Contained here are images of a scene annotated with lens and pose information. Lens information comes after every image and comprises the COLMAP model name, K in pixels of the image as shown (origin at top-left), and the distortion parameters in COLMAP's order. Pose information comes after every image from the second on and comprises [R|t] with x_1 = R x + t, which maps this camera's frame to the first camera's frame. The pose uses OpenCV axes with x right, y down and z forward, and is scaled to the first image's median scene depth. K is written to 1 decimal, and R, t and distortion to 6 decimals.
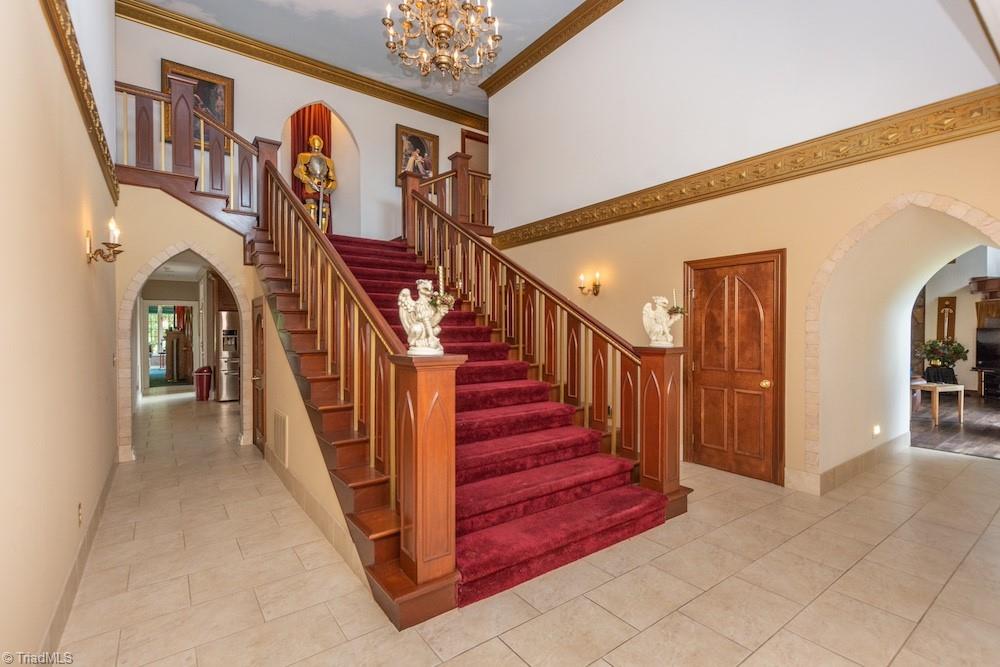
lens RADIAL K [[448.5, 0, 494.9], [0, 448.5, 336.1], [0, 0, 1]] dist [-0.001566, 0.000429]
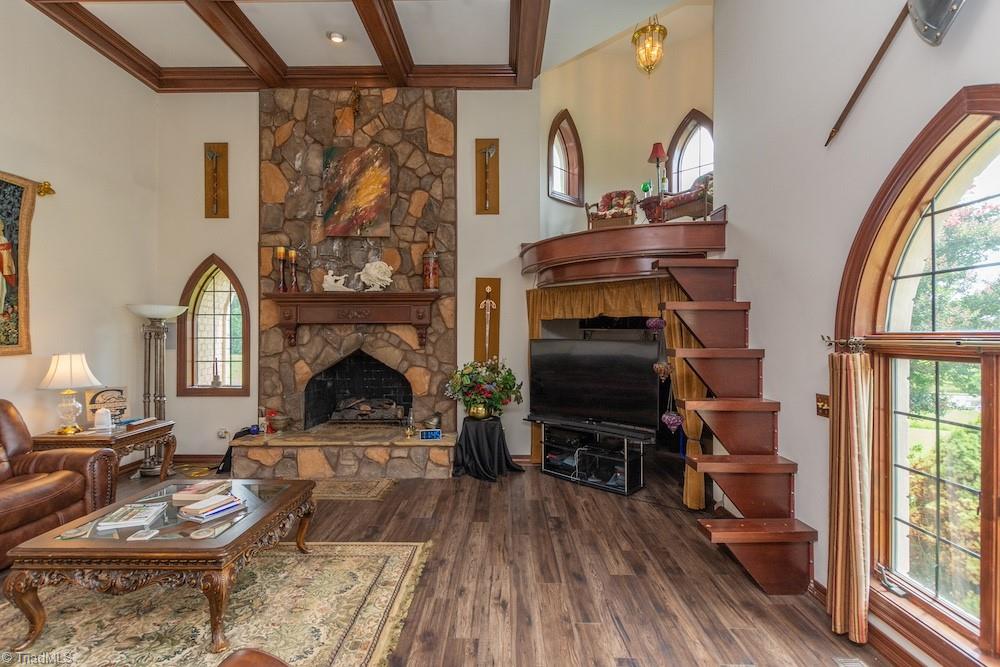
lens RADIAL K [[448.5, 0, 496.1], [0, 448.5, 333.3], [0, 0, 1]] dist [-0.001566, 0.000429]
pose [[0.595328, -0.000756, 0.803482, 0.604414], [0.008973, 0.999943, -0.005708, -0.020919], [-0.803433, 0.010608, 0.595301, 0.690891]]
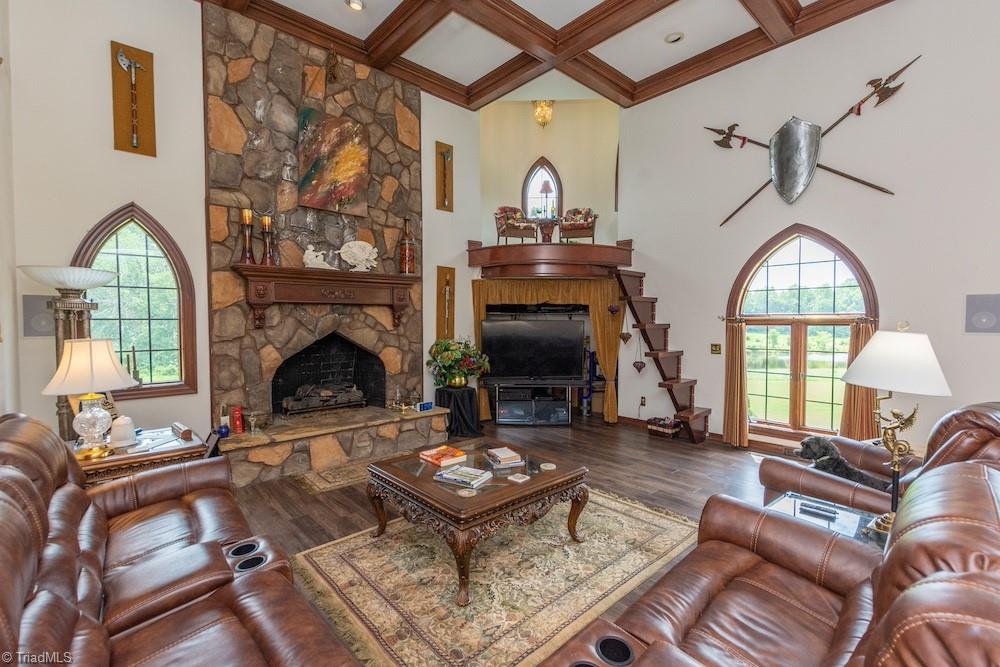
lens RADIAL K [[448.5, 0, 489.1], [0, 448.5, 334.1], [0, 0, 1]] dist [-0.001566, 0.000429]
pose [[-0.101991, -0.030541, 0.994316, 0.416738], [0.010613, 0.999438, 0.031787, -0.017373], [-0.994729, 0.013795, -0.101610, 1.011408]]
